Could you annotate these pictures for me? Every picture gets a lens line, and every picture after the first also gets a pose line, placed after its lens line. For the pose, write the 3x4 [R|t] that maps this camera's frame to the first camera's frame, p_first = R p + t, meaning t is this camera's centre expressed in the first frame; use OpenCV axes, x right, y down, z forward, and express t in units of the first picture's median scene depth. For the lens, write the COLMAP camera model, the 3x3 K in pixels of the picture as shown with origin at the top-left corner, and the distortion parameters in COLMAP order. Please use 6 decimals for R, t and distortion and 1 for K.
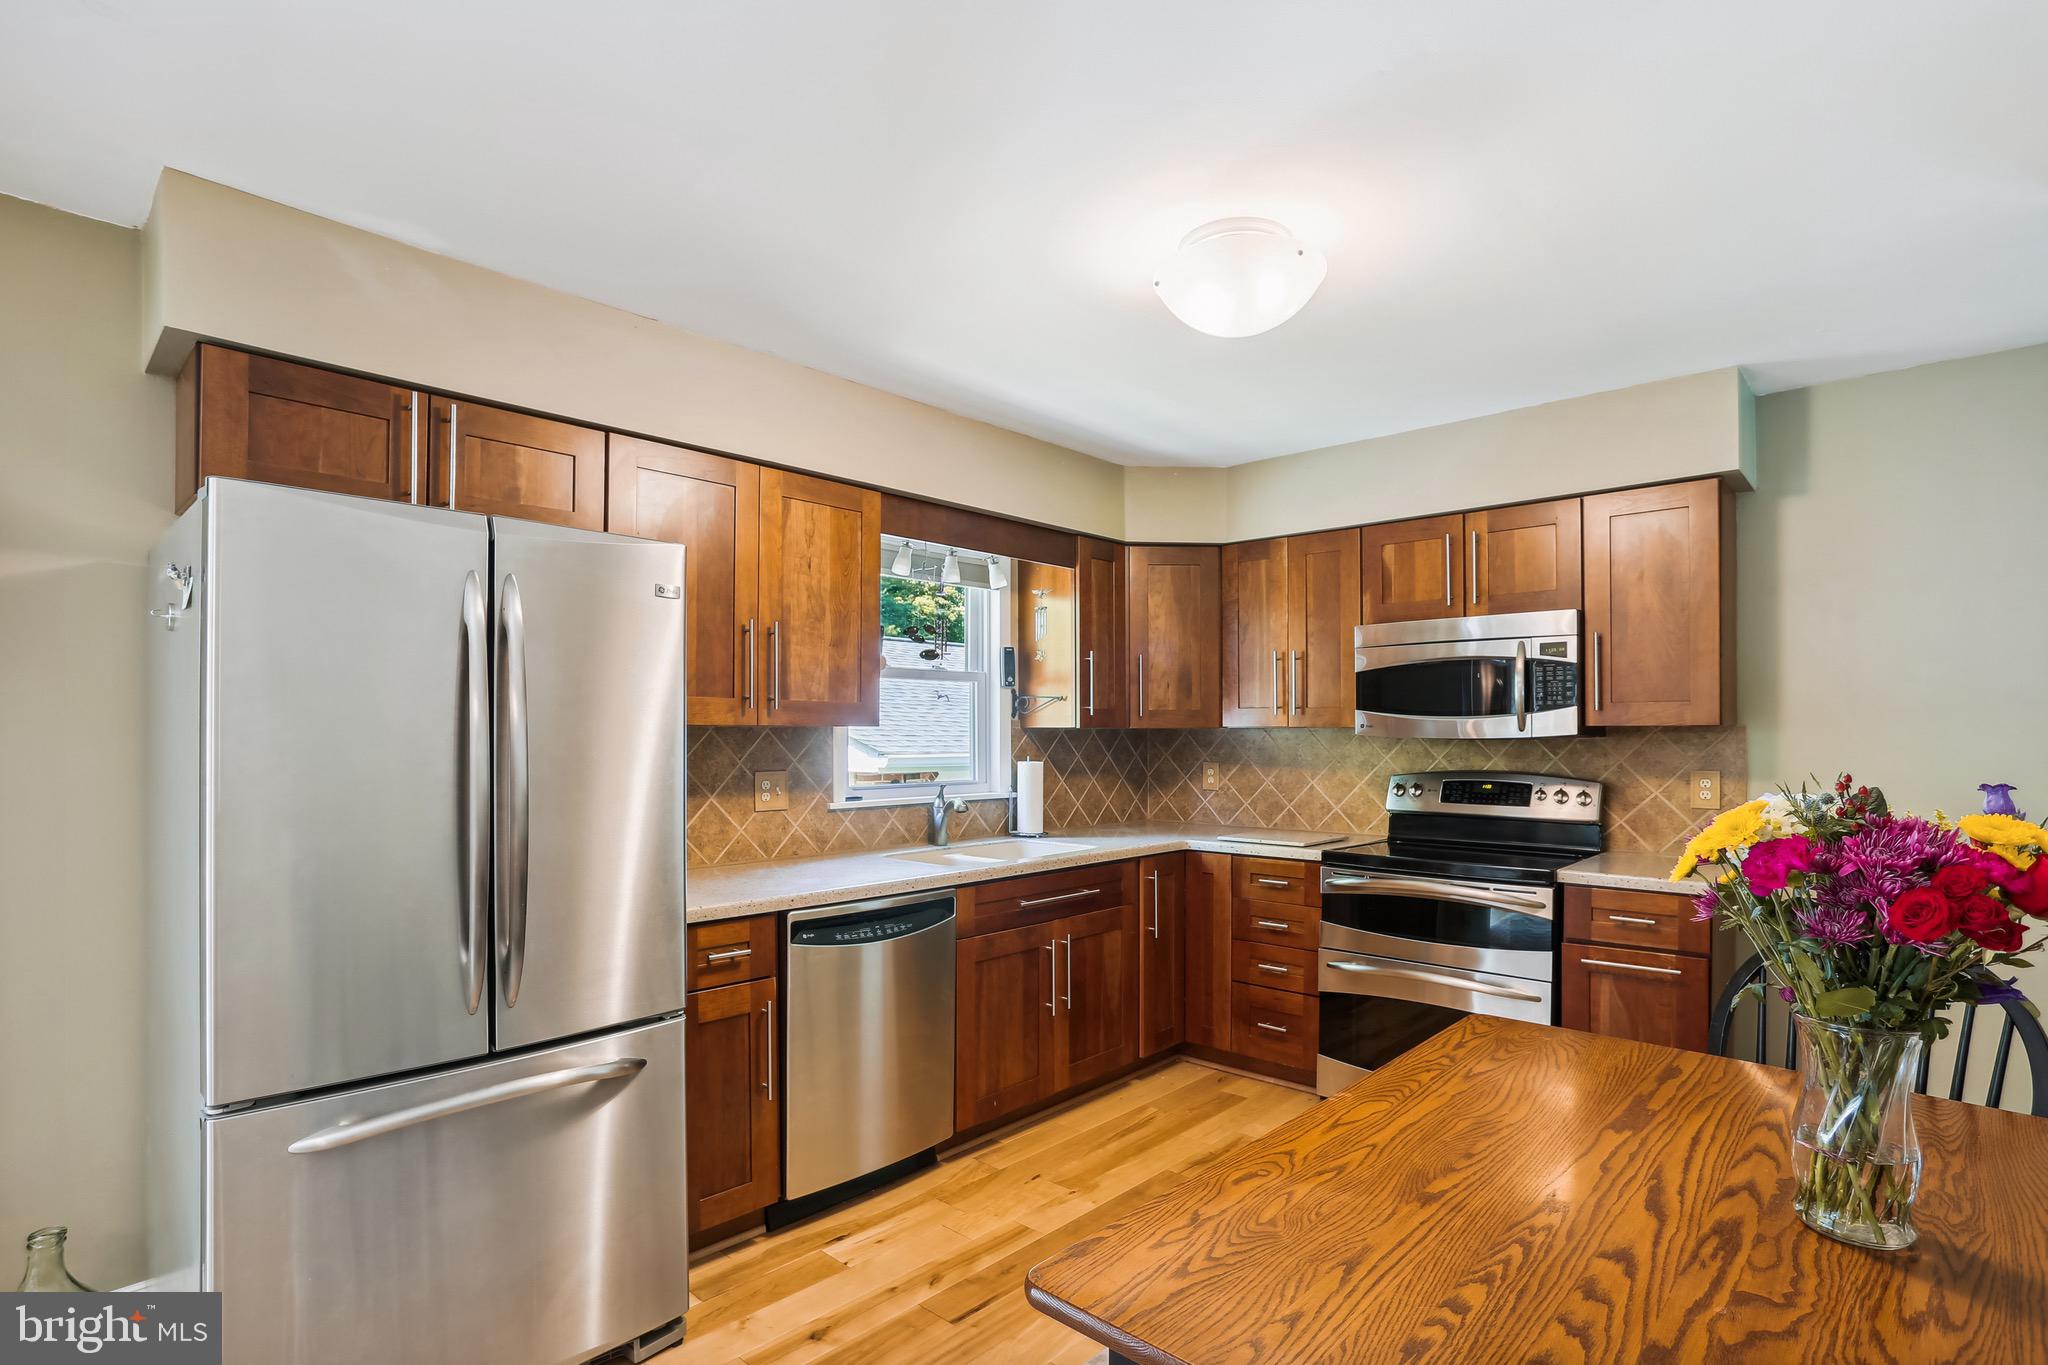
lens RADIAL K [[1014.7, 0, 987.1], [0, 1014.7, 728.3], [0, 0, 1]] dist [-0.024085, 0.000589]
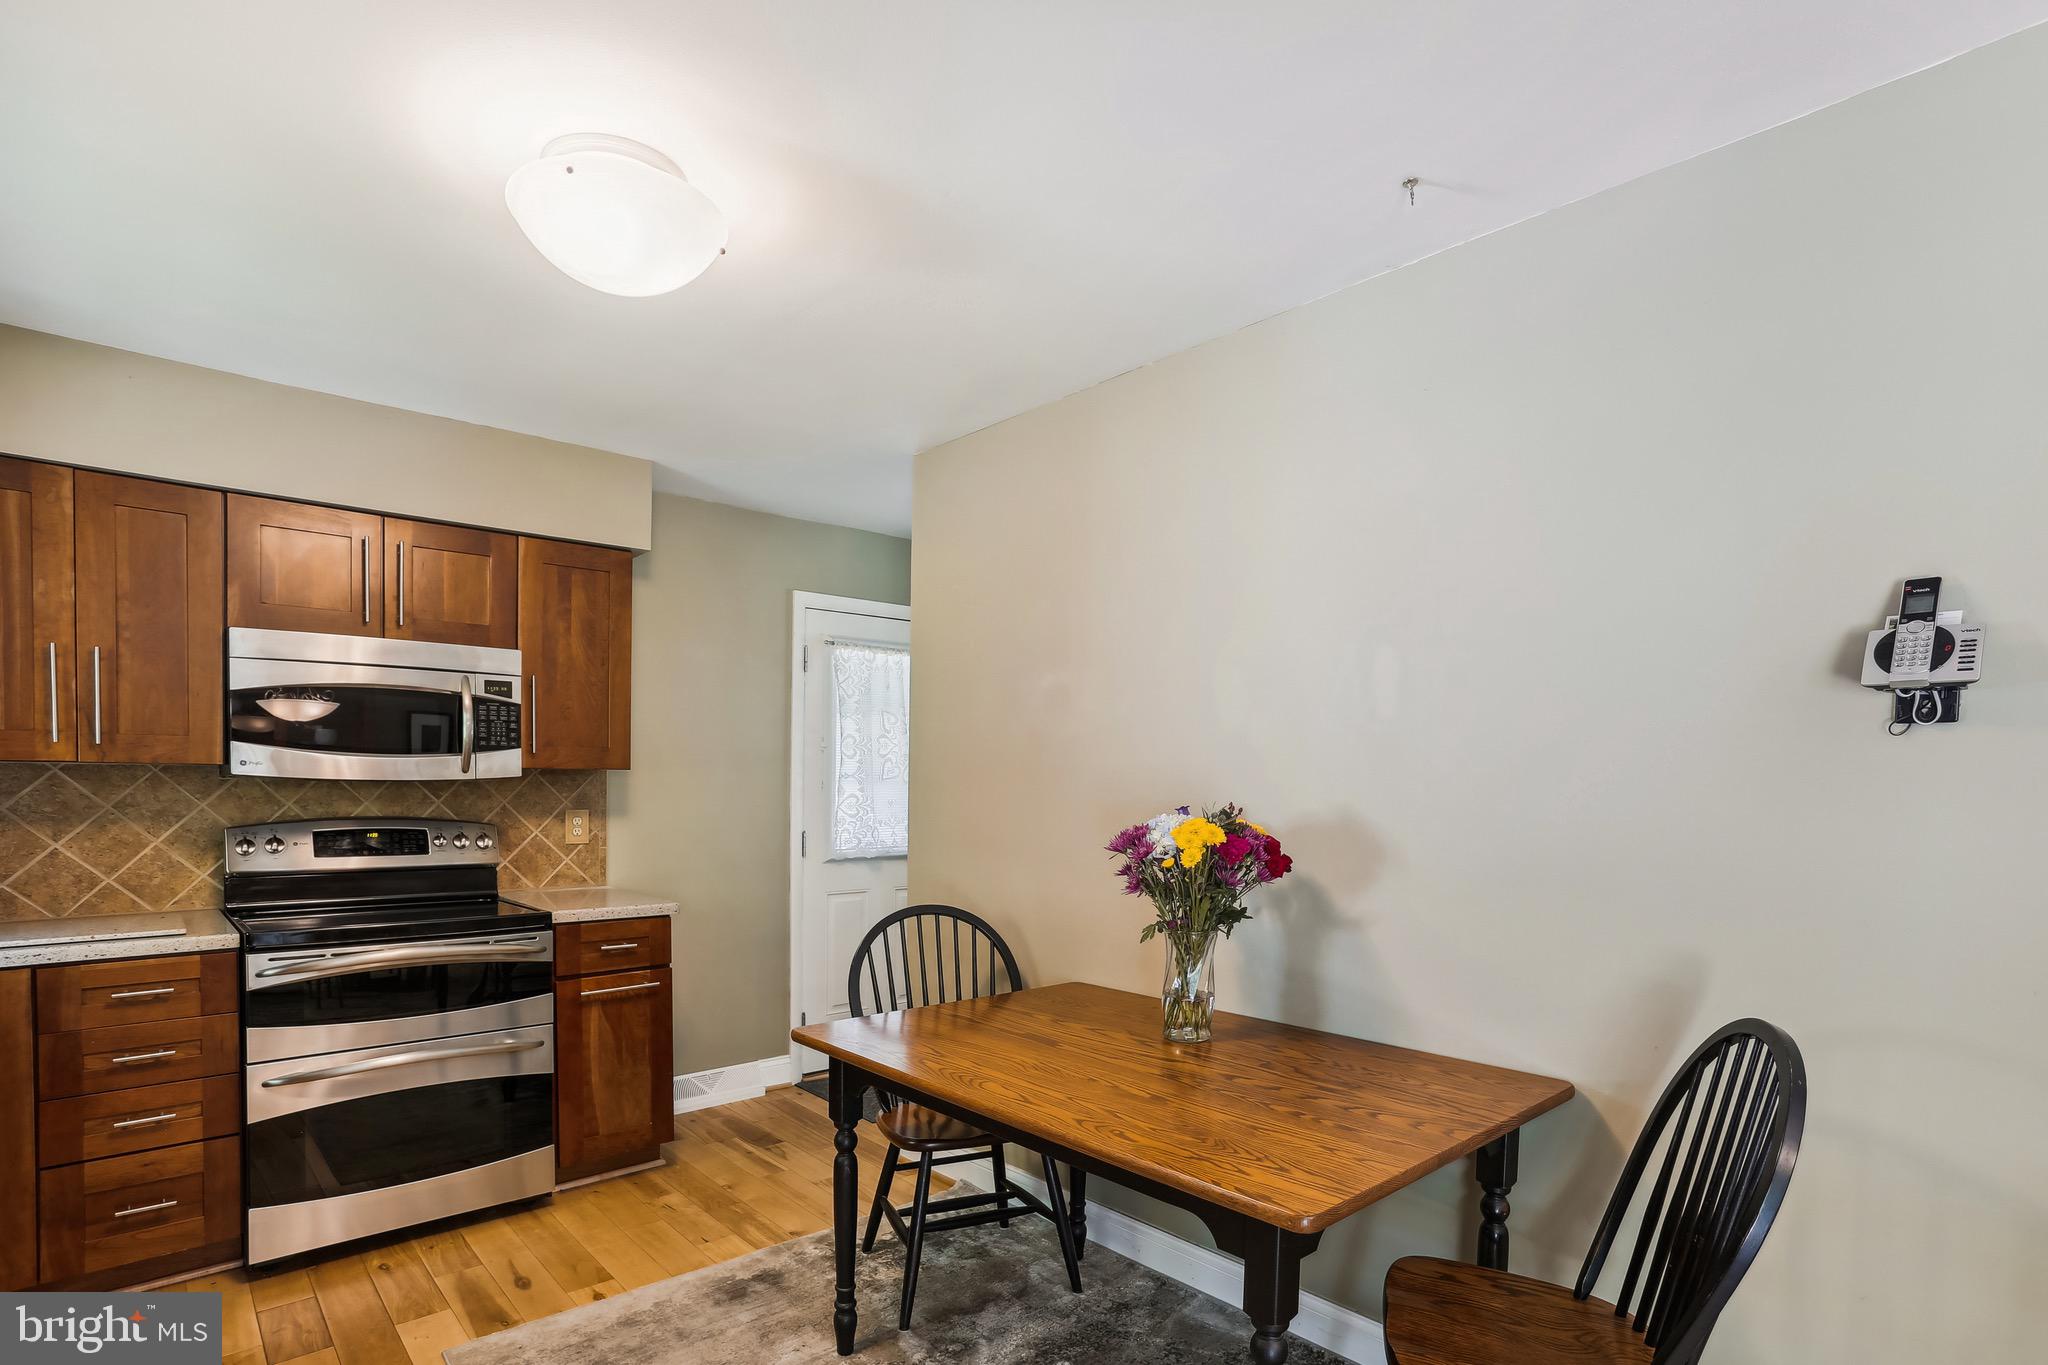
lens RADIAL K [[1048.4, 0, 1047.8], [0, 1048.4, 818.6], [0, 0, 1]] dist [-0.004139, -0.000227]
pose [[0.058800, -0.034574, 0.997671, -0.393005], [-0.015727, 0.999244, 0.035555, 0.002415], [-0.998146, -0.017781, 0.058212, 0.389974]]
